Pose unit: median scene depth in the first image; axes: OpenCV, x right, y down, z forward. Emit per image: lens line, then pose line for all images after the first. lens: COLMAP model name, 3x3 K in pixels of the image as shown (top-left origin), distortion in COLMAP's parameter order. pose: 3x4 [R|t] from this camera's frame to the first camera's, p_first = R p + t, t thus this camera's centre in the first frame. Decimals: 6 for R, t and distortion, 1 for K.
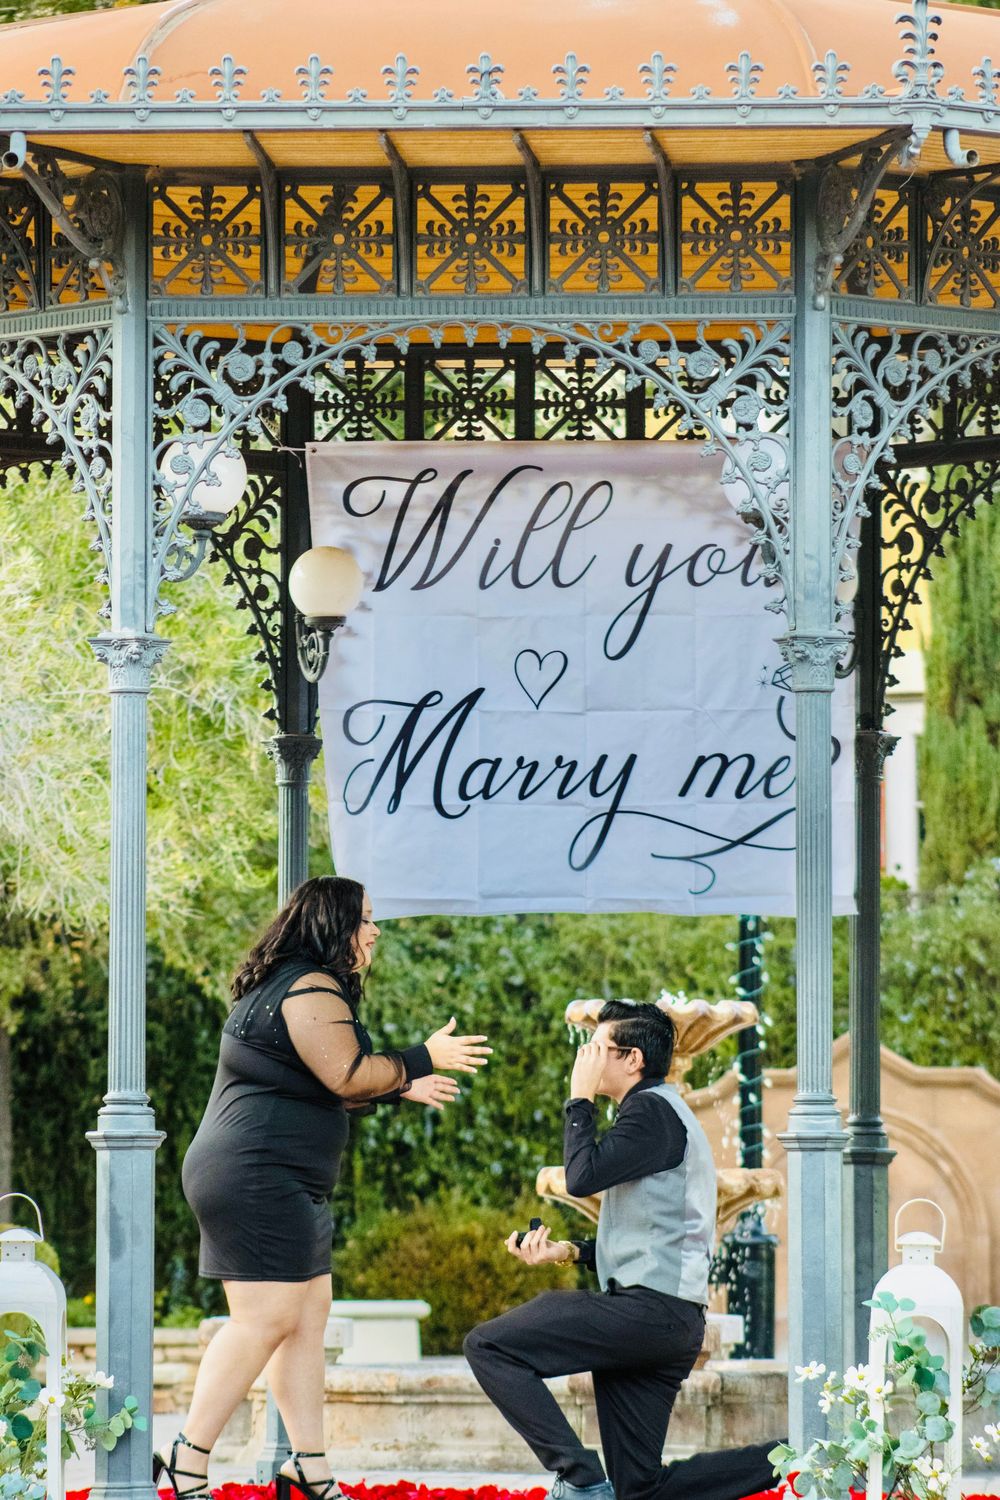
lens RADIAL K [[6760.7, 0, 500.0], [0, 6760.7, 750.0], [0, 0, 1]] dist [0.248887, -0.371161]
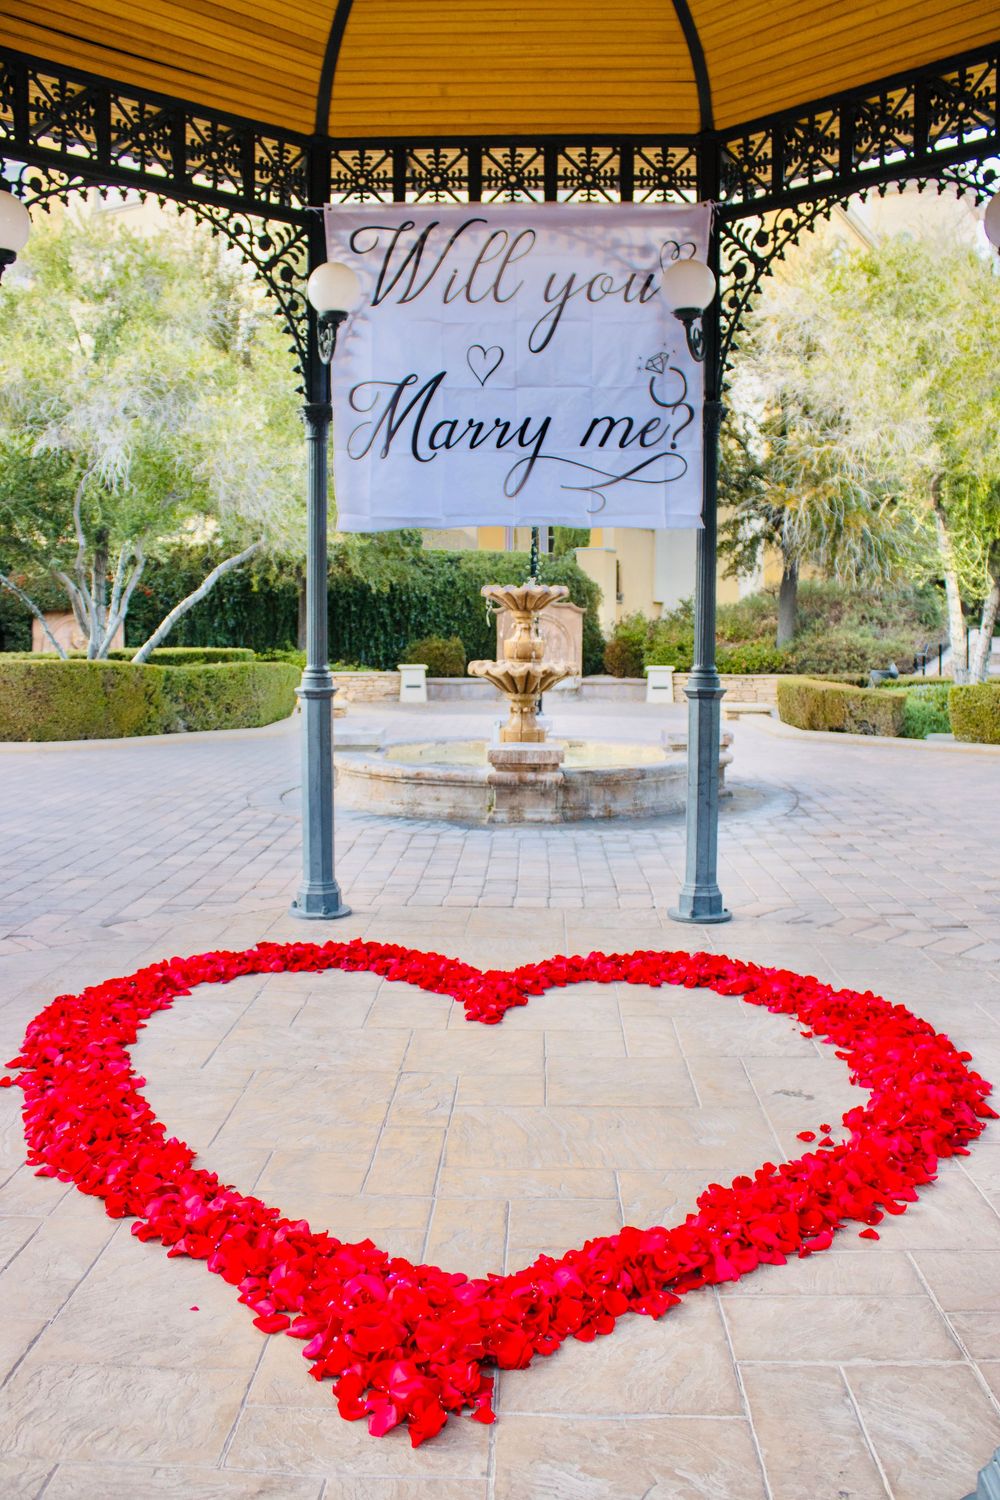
lens RADIAL K [[1323.5, 0, 500.0], [0, 1323.5, 750.0], [0, 0, 1]] dist [-0.175272, 0.153985]
pose [[0.999120, -0.002784, 0.041839, -0.002880], [-0.003978, 0.987001, 0.160664, 0.026026], [-0.041743, -0.160689, 0.986122, 0.710572]]
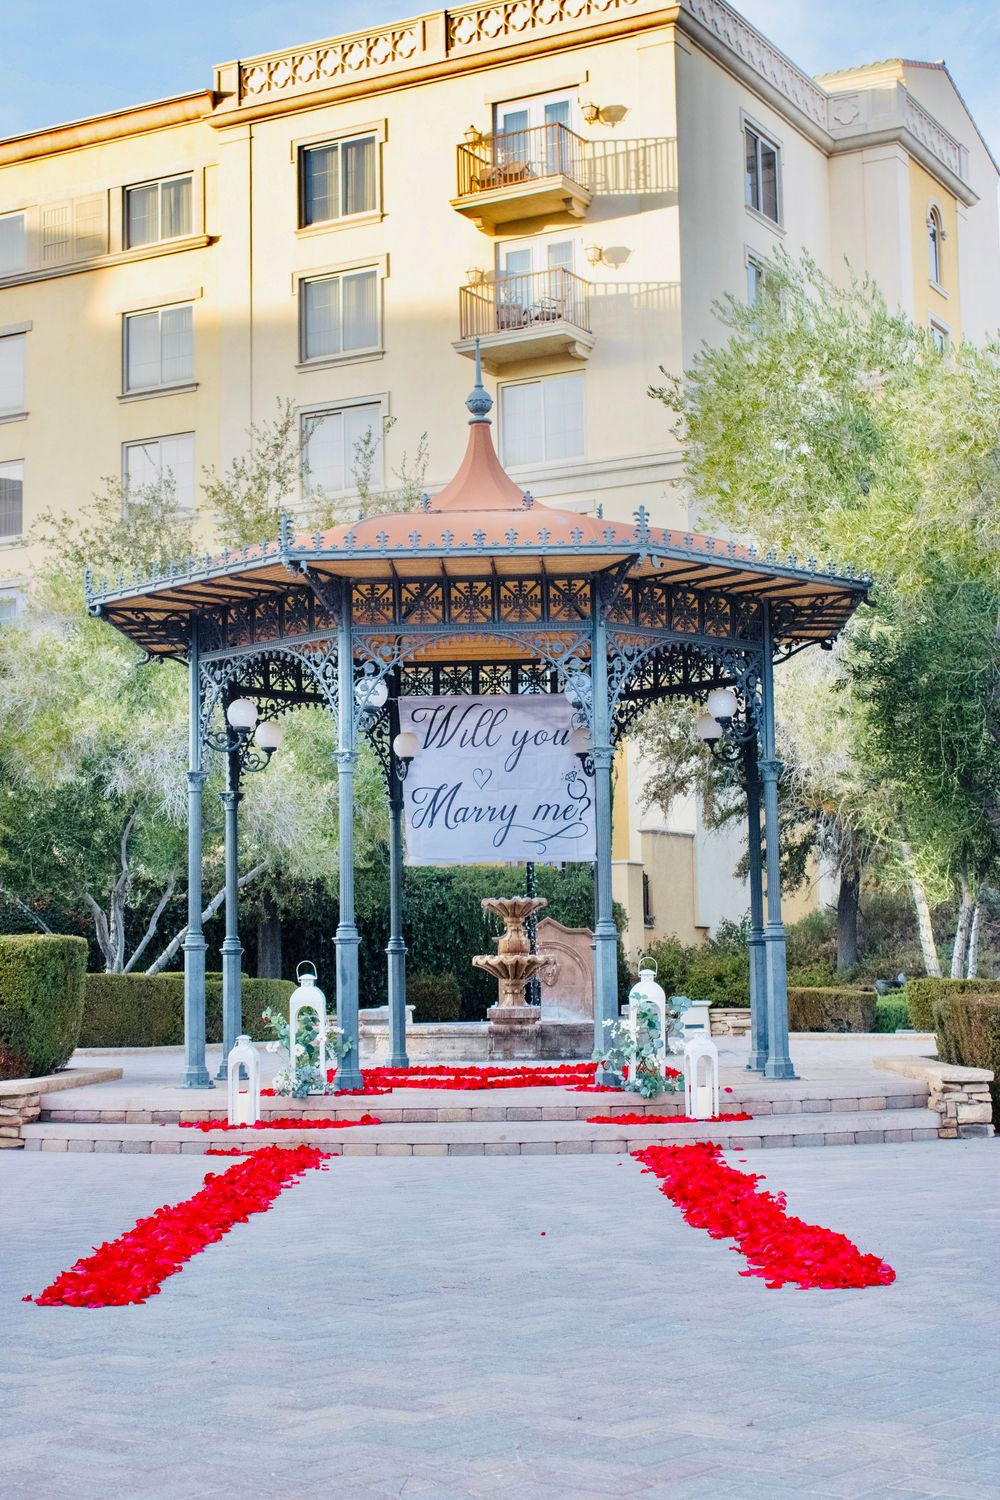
lens RADIAL K [[2014.8, 0, 502.0], [0, 2014.8, 768.7], [0, 0, 1]] dist [-0.034410, -0.005480]
pose [[0.999038, -0.013604, 0.041693, -0.020934], [0.015094, 0.999251, -0.035636, 0.015205], [-0.041177, 0.036231, 0.998495, 0.162080]]
